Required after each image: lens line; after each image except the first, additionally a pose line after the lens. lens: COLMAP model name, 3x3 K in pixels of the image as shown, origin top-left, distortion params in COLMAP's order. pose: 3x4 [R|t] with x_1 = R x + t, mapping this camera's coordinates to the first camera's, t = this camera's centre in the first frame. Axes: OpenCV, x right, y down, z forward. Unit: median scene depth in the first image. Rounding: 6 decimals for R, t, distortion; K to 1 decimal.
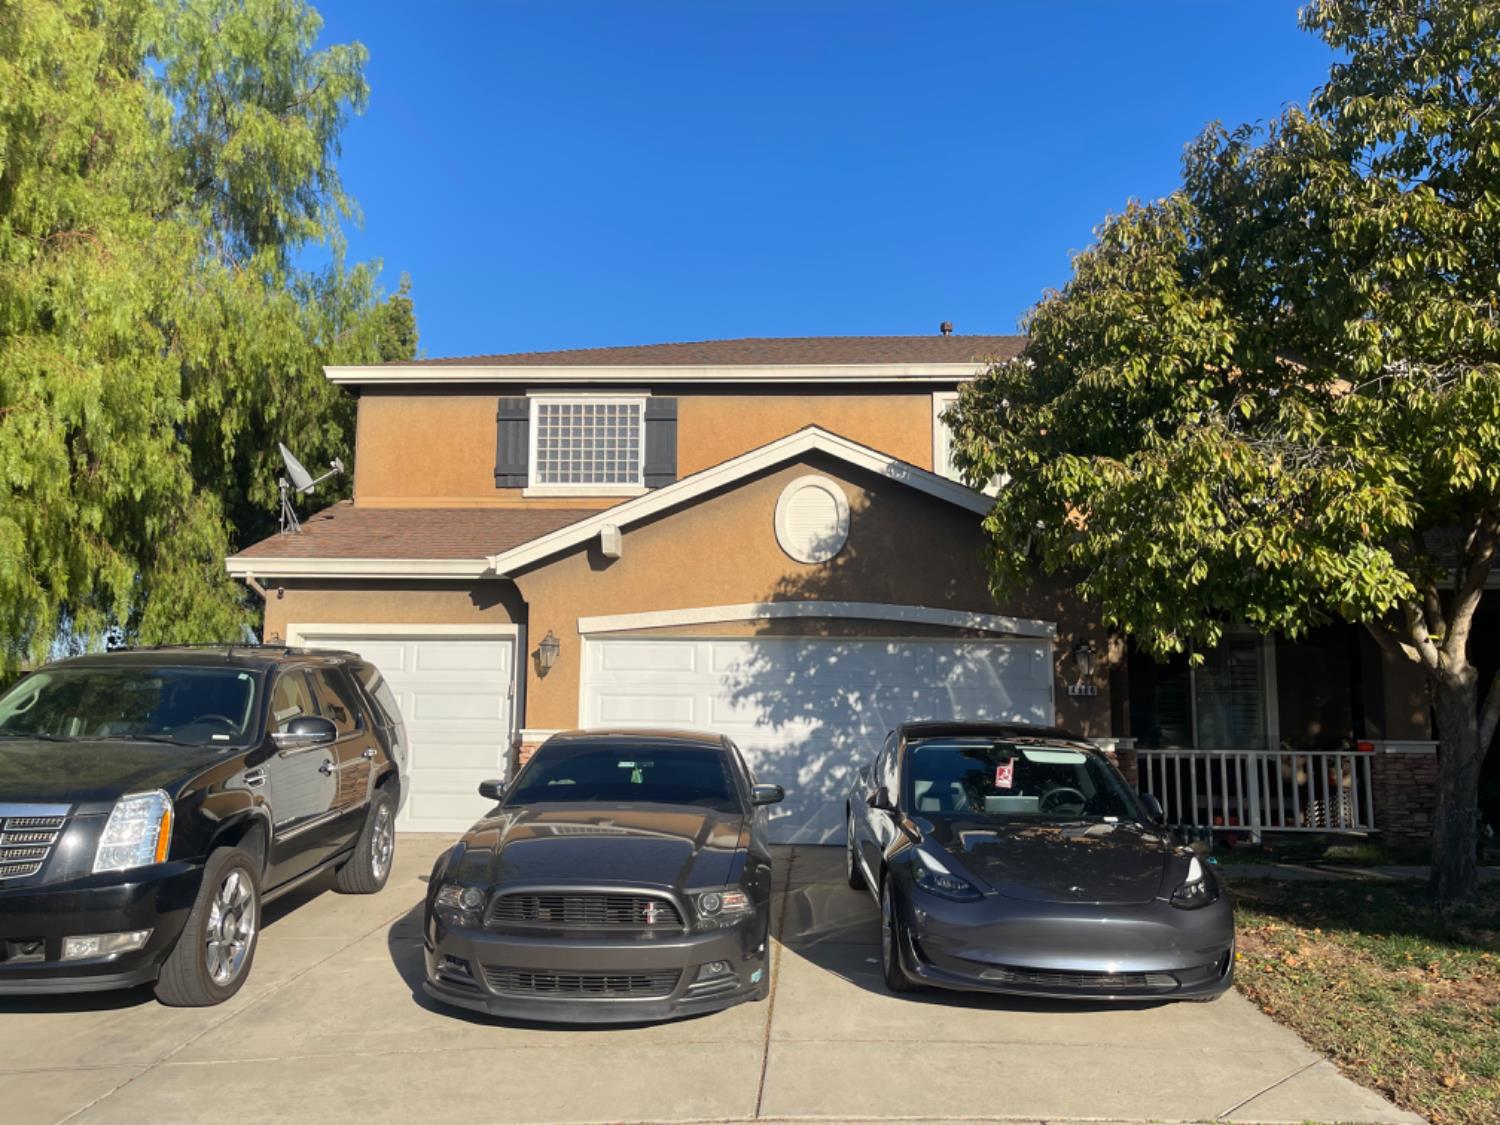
lens RADIAL K [[1106.6, 0, 742.1], [0, 1106.6, 569.2], [0, 0, 1]] dist [0.076622, -0.110273]
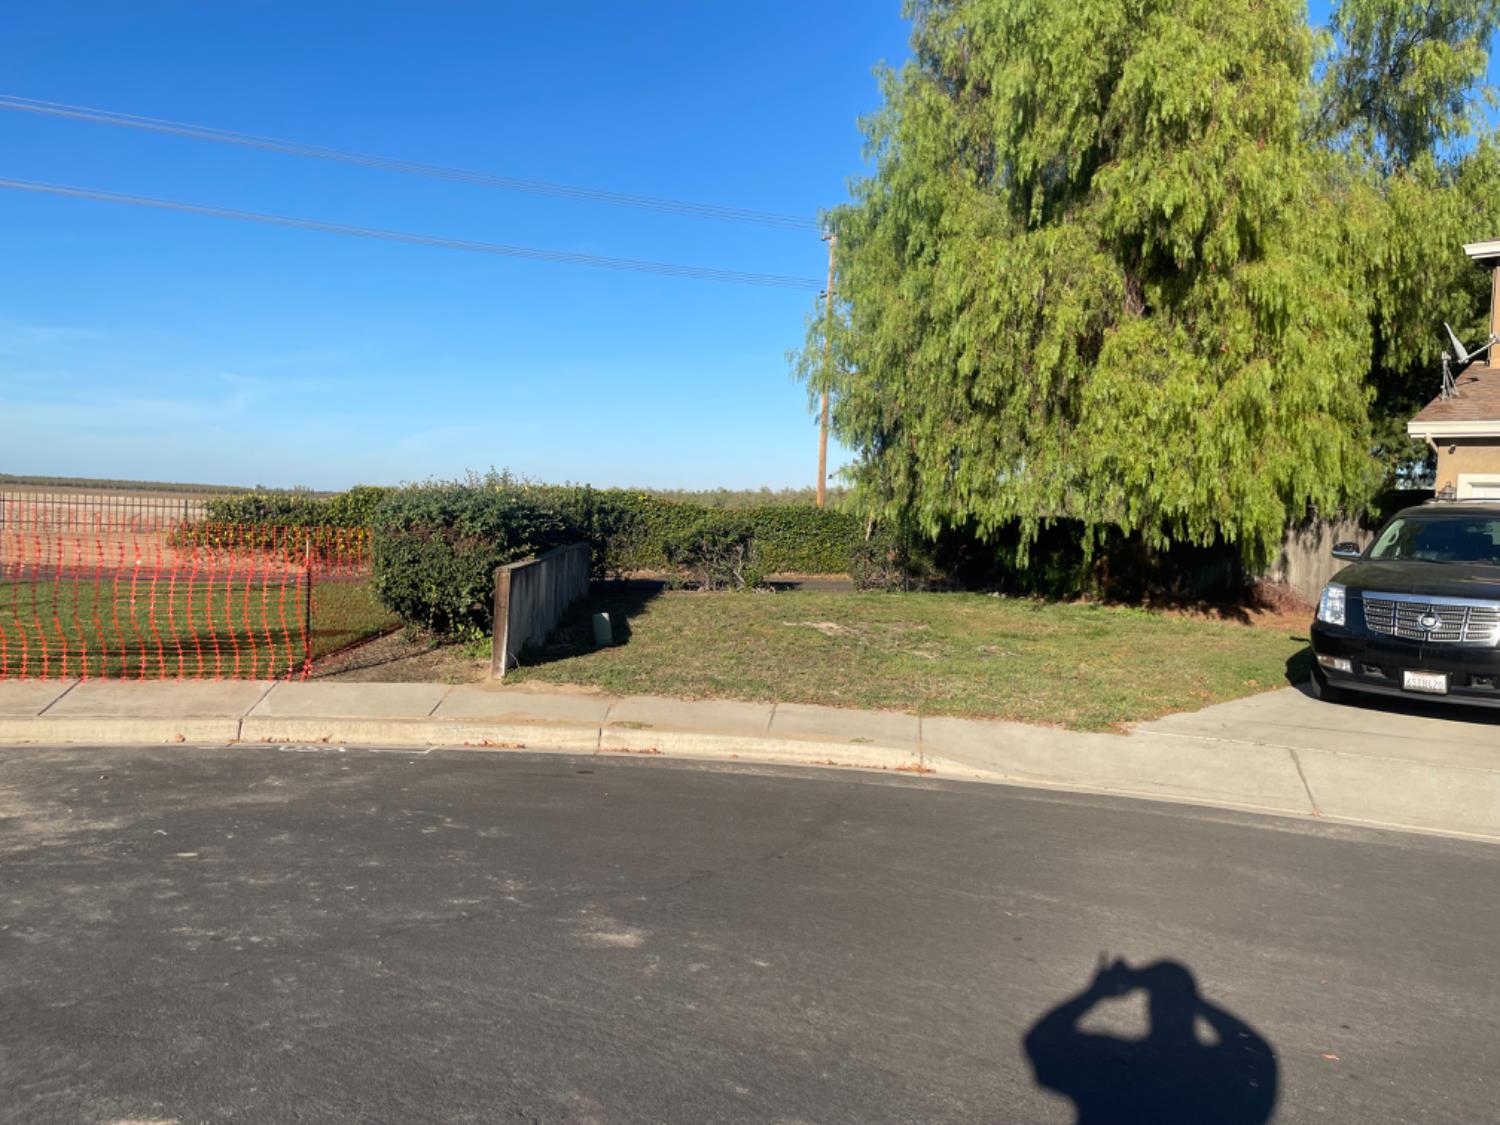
lens RADIAL K [[1125.6, 0, 744.9], [0, 1125.6, 565.8], [0, 0, 1]] dist [0.076759, -0.102307]
pose [[0.728860, 0.050516, -0.682796, -0.122780], [0.055191, 0.989694, 0.132136, -0.064842], [0.682434, -0.133993, 0.718561, -0.483169]]
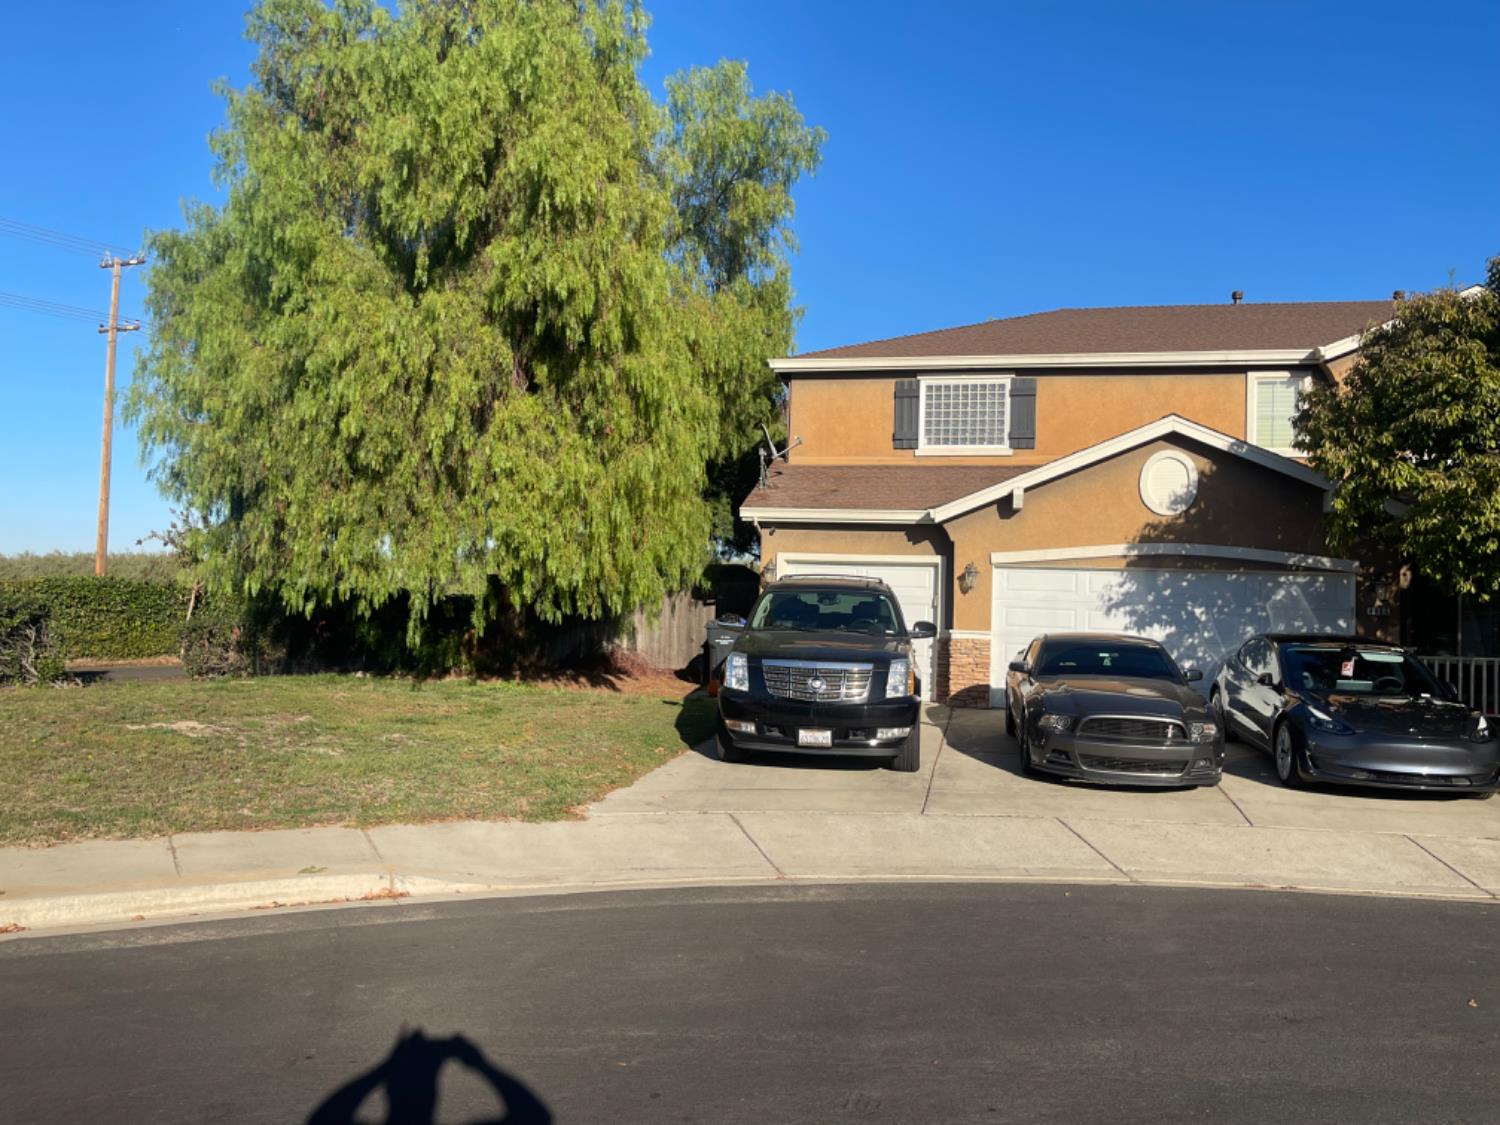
lens RADIAL K [[1125.6, 0, 744.9], [0, 1125.6, 565.8], [0, 0, 1]] dist [0.076759, -0.102307]
pose [[0.989002, 0.014805, -0.147161, -0.248271], [-0.001631, 0.996009, 0.089238, -0.067967], [0.147894, -0.088017, 0.985079, -0.470005]]
